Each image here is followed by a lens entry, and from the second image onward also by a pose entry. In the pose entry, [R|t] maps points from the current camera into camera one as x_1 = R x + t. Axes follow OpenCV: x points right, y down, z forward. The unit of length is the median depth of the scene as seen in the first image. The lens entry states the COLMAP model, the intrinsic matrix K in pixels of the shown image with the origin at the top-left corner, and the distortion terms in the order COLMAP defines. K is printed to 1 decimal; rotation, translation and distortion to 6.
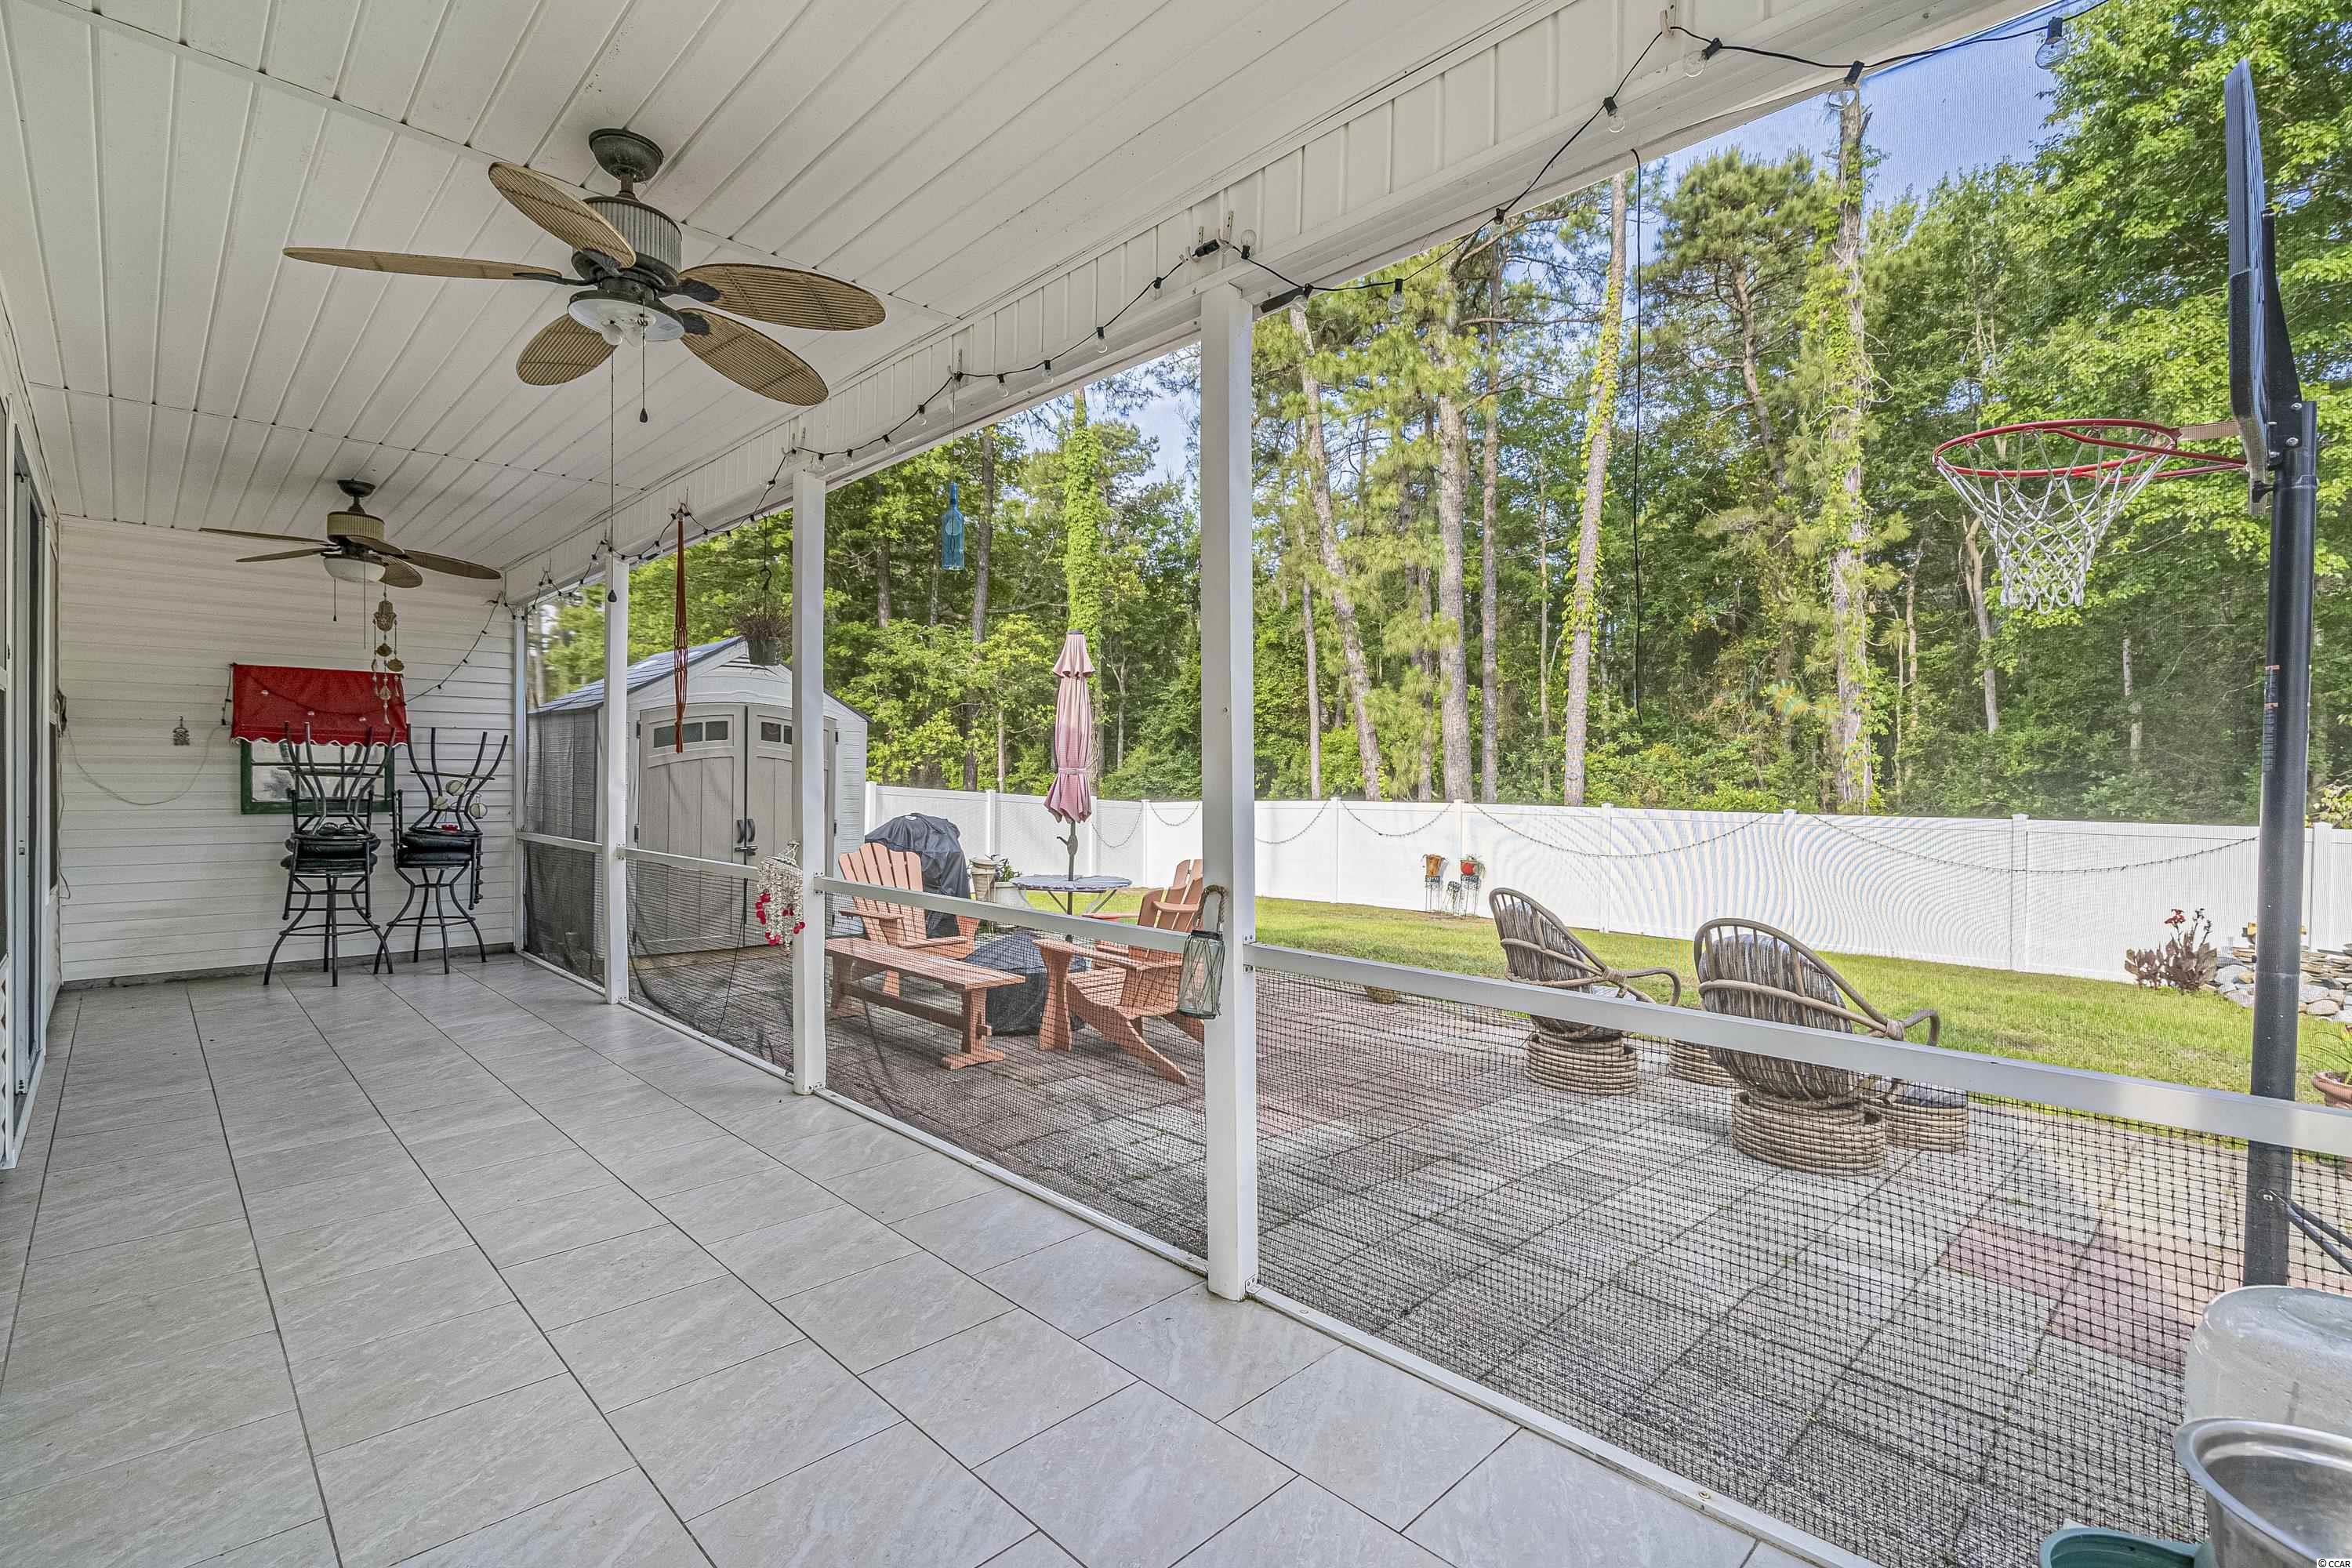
lens RADIAL K [[1059.7, 0, 1168.3], [0, 1059.7, 777.2], [0, 0, 1]] dist [0.002449, 0.001226]
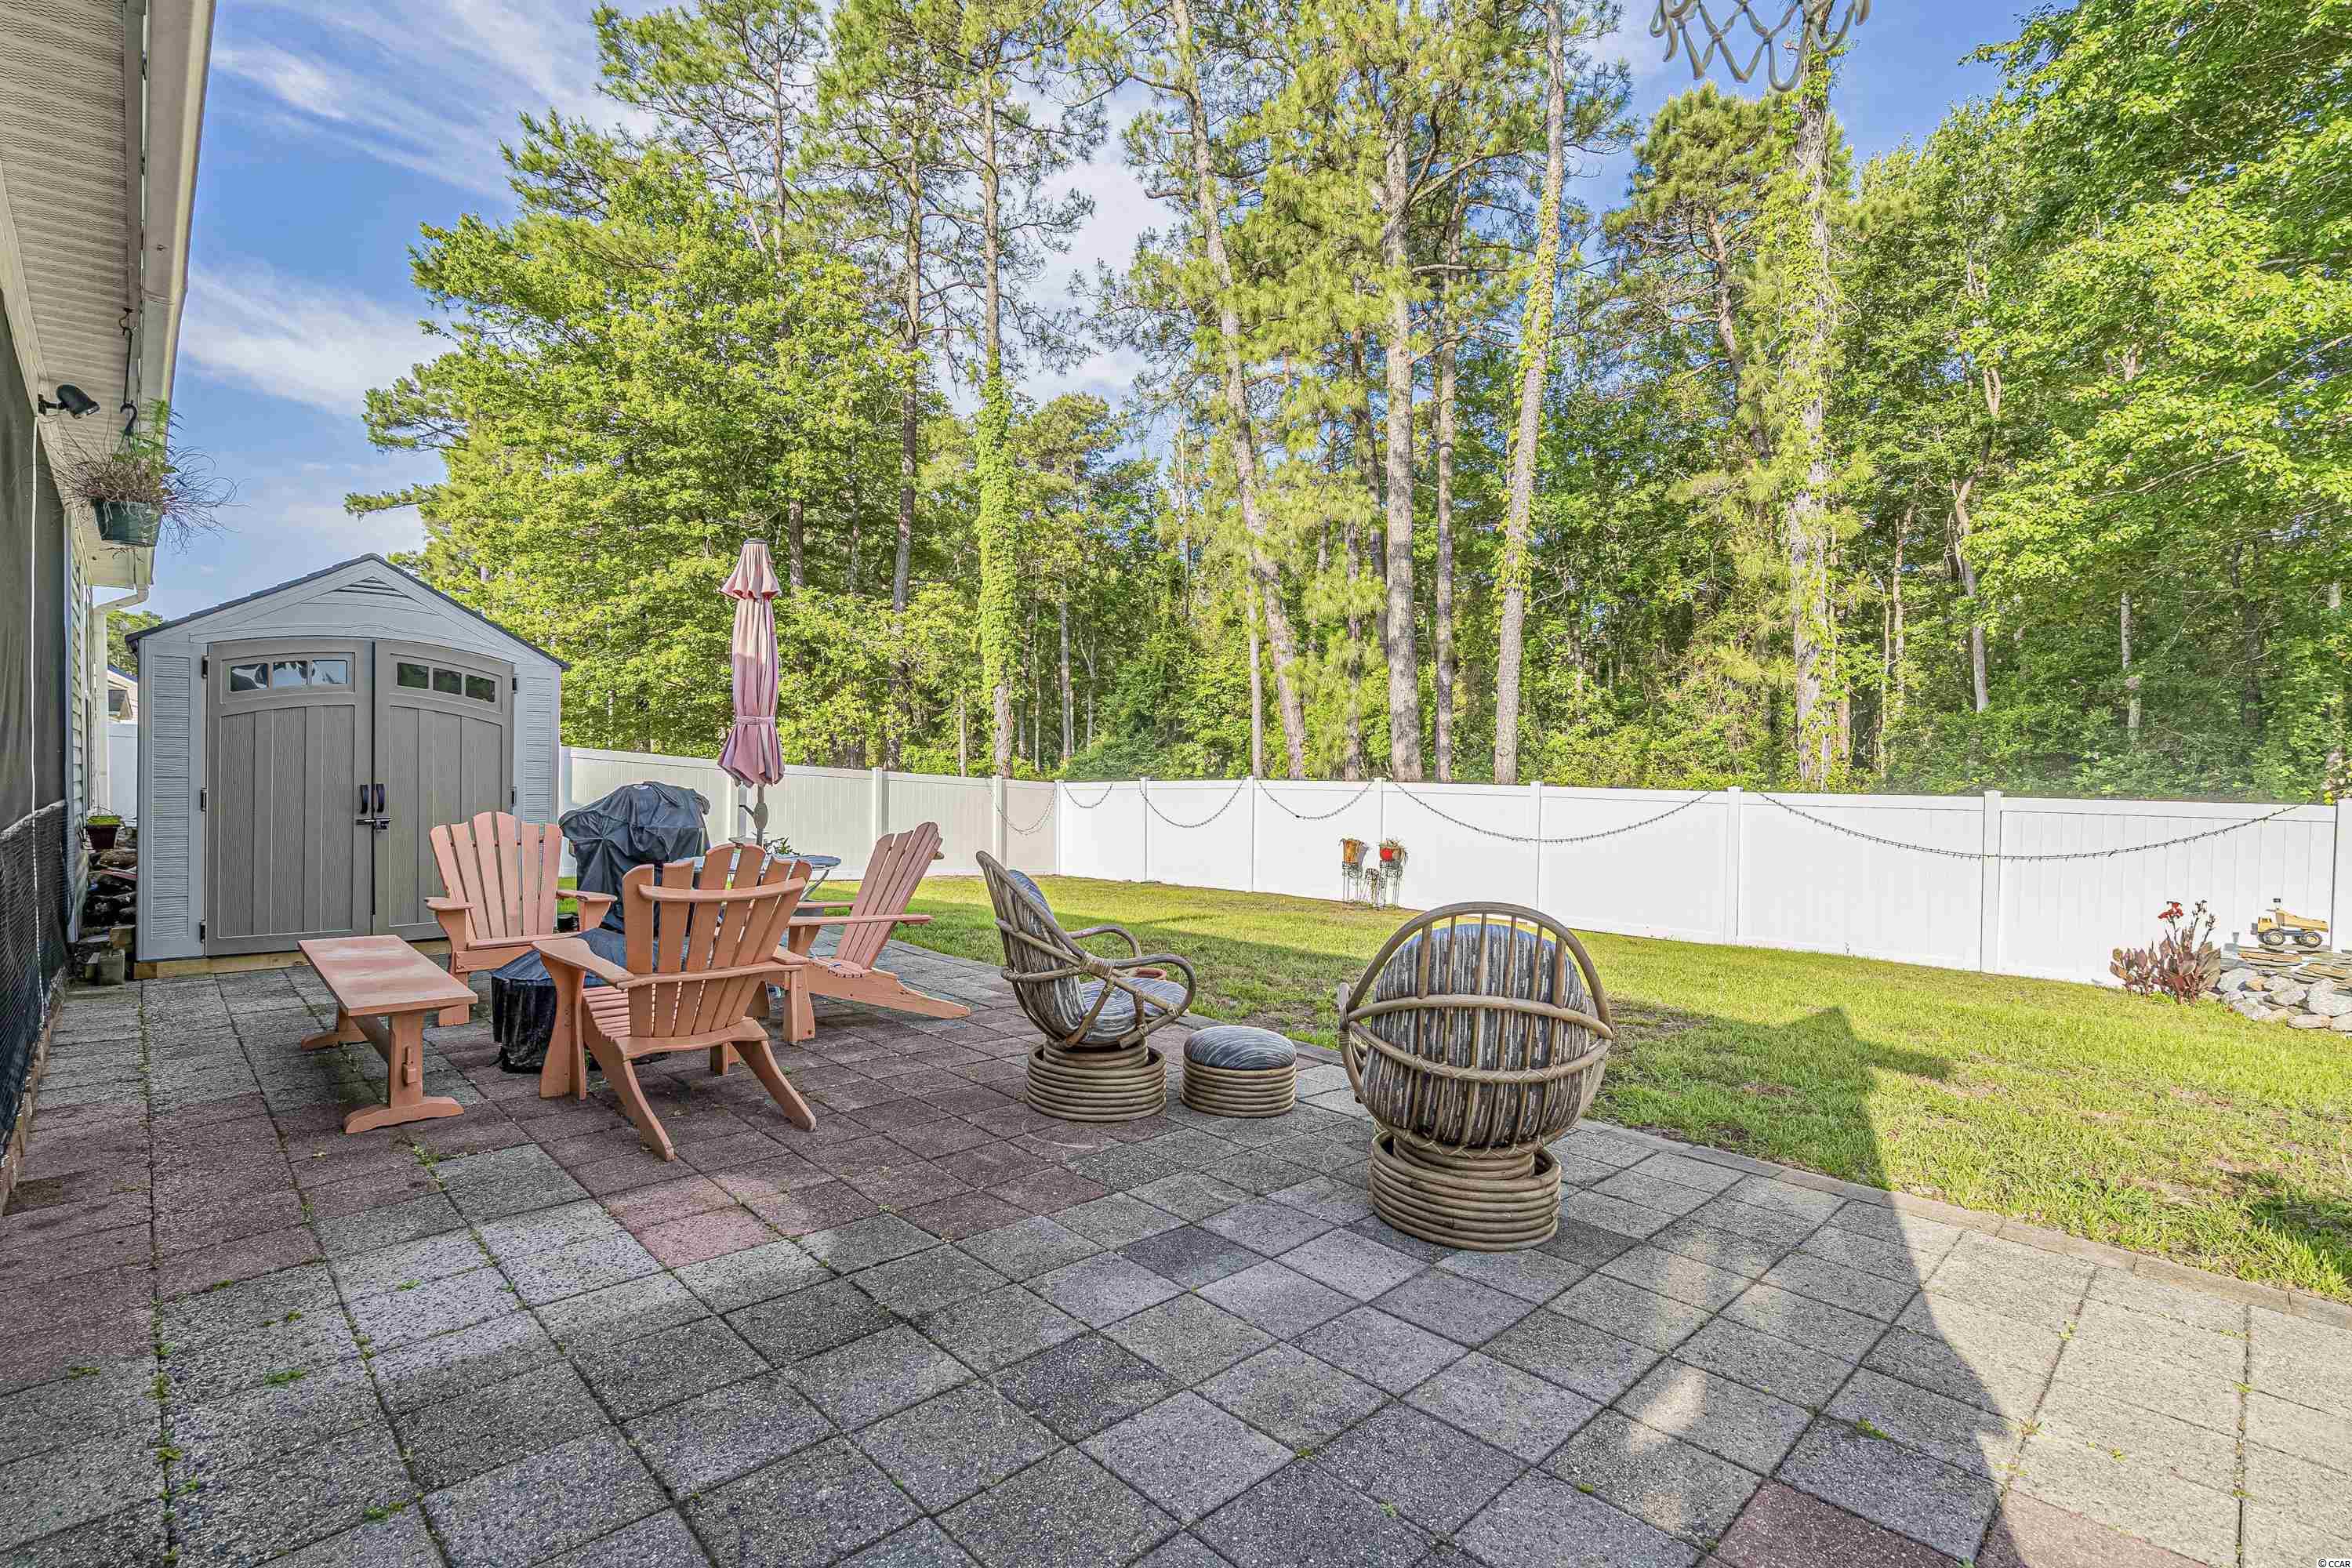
lens RADIAL K [[1059.7, 0, 1168.3], [0, 1059.7, 777.2], [0, 0, 1]] dist [0.002449, 0.001226]
pose [[0.999996, 0.002273, -0.001526, 0.073488], [-0.002259, 0.999951, 0.009595, 0.009475], [0.001548, -0.009592, 0.999953, 0.075521]]
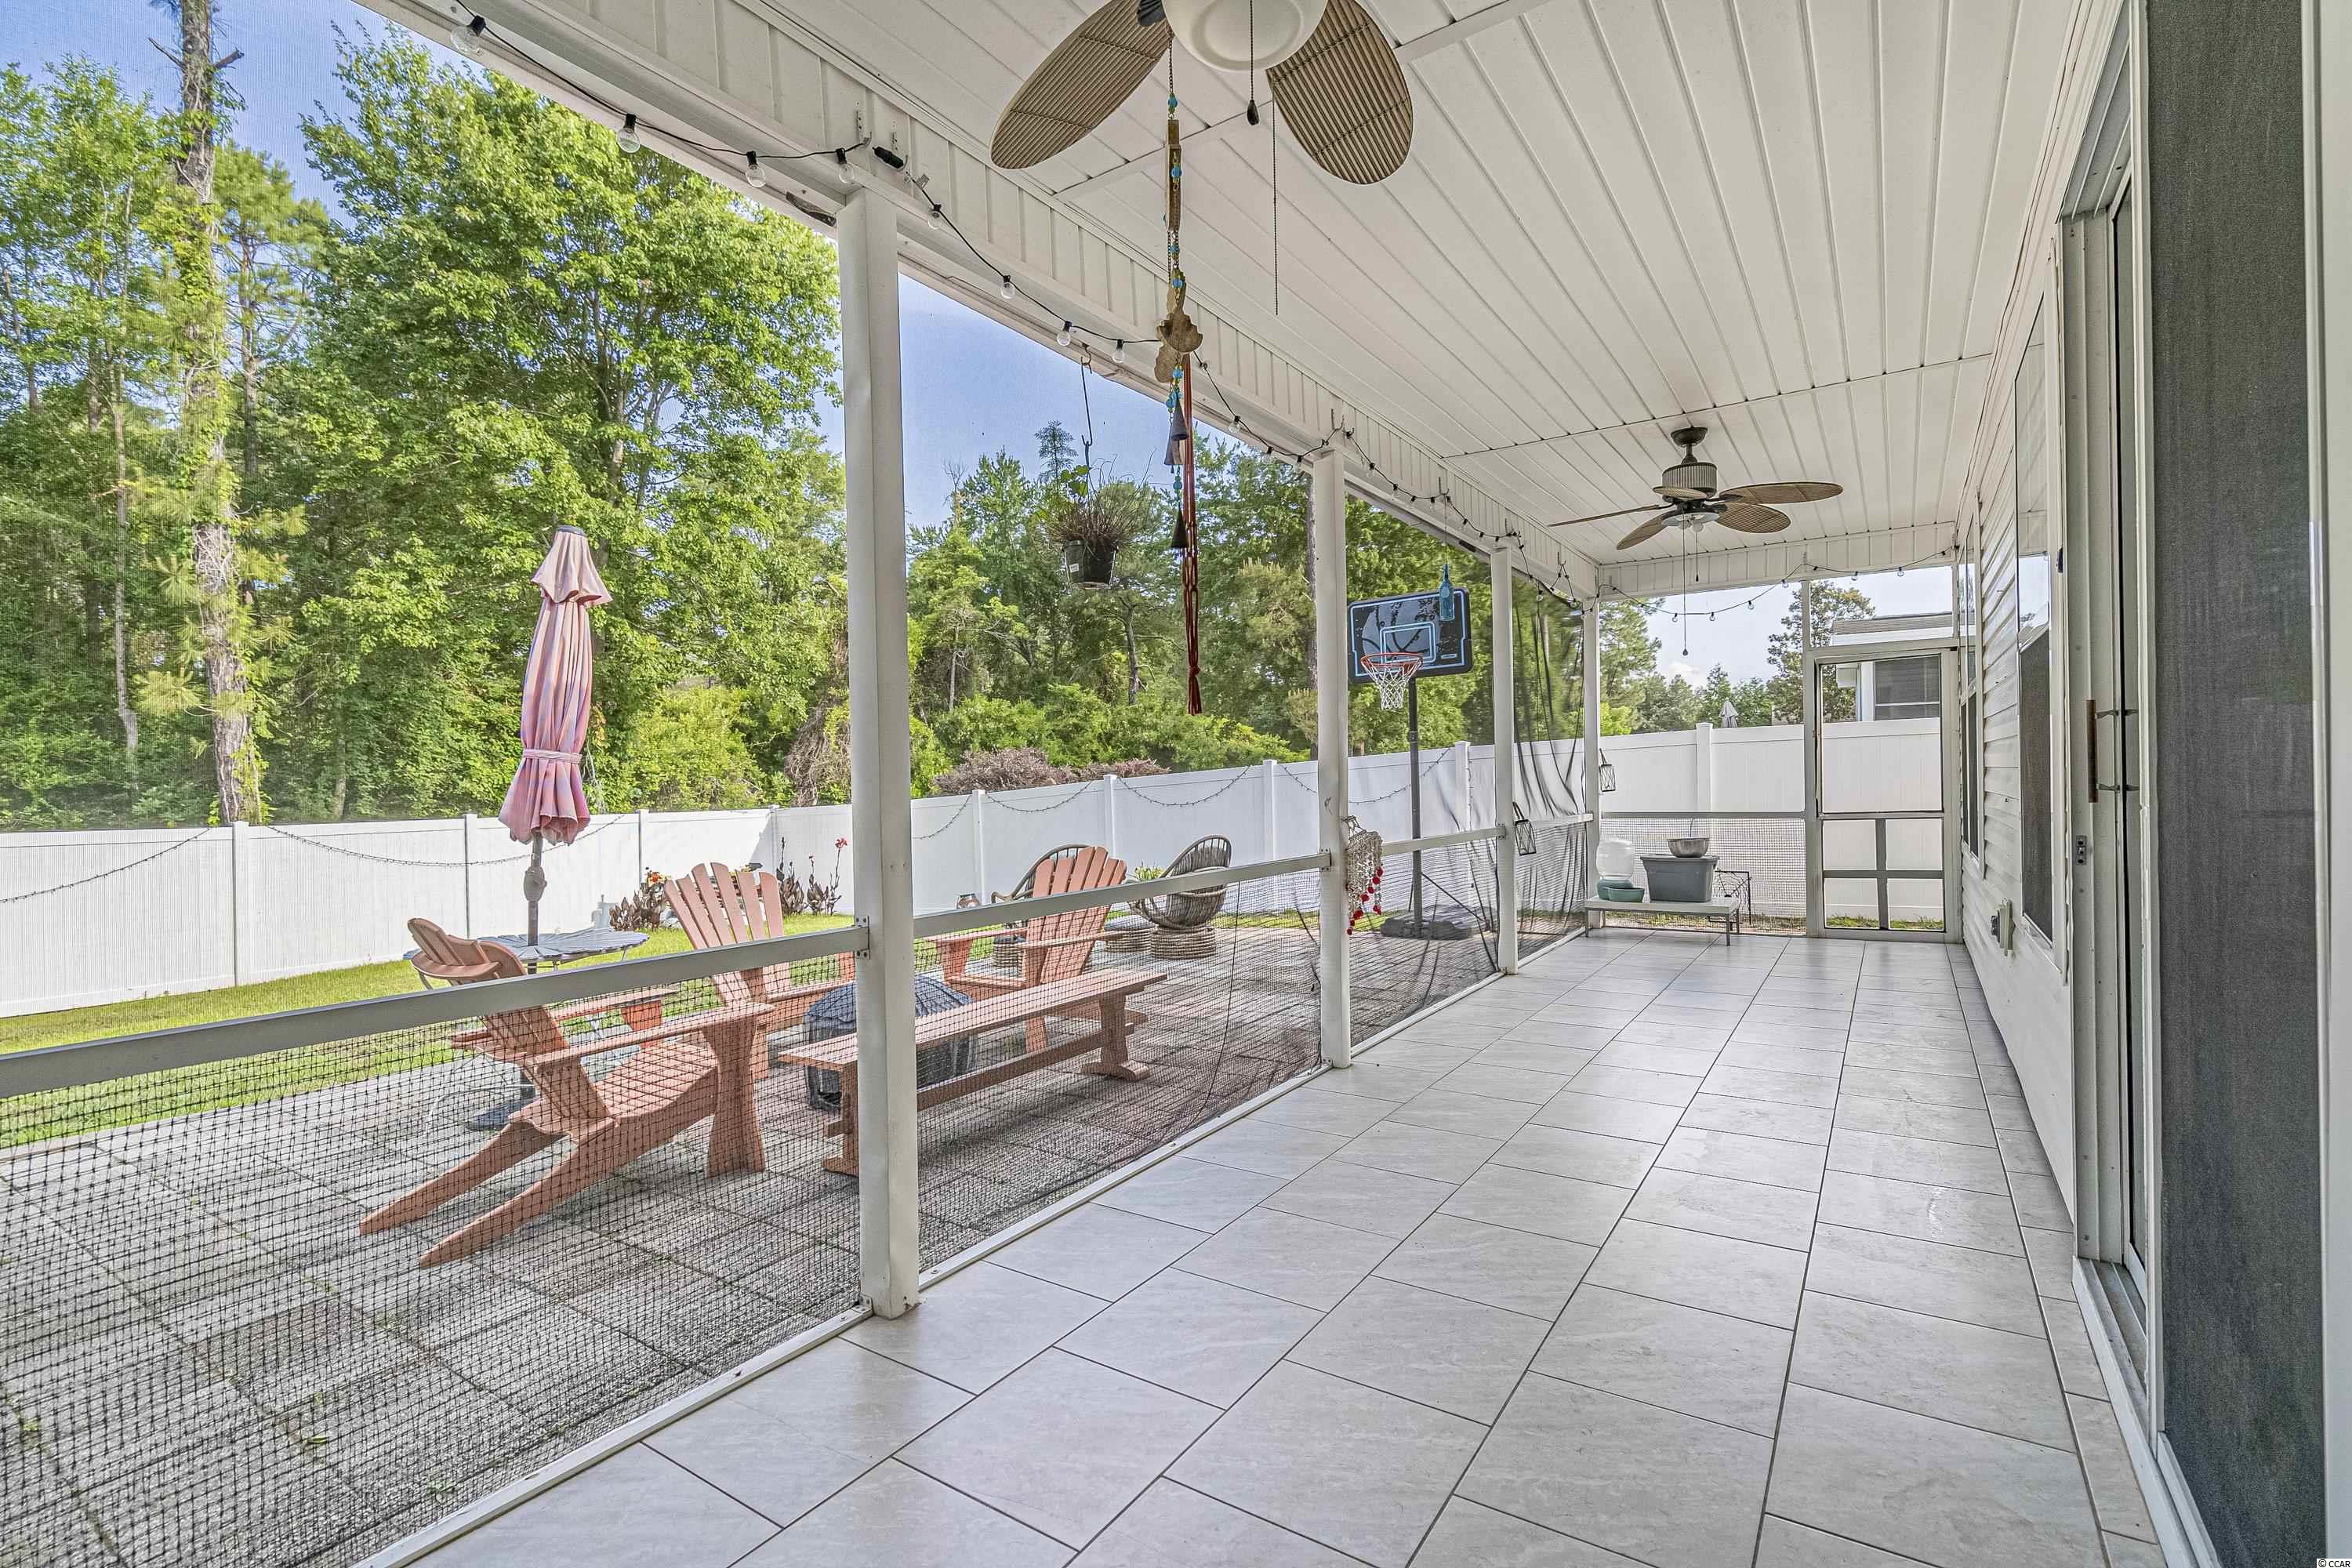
lens RADIAL K [[1059.7, 0, 1168.3], [0, 1059.7, 777.2], [0, 0, 1]] dist [0.002449, 0.001226]
pose [[-0.194886, 0.000136, 0.980826, -0.253643], [0.014976, 0.999884, 0.002837, 0.002770], [-0.980711, 0.015241, -0.194866, 0.262593]]
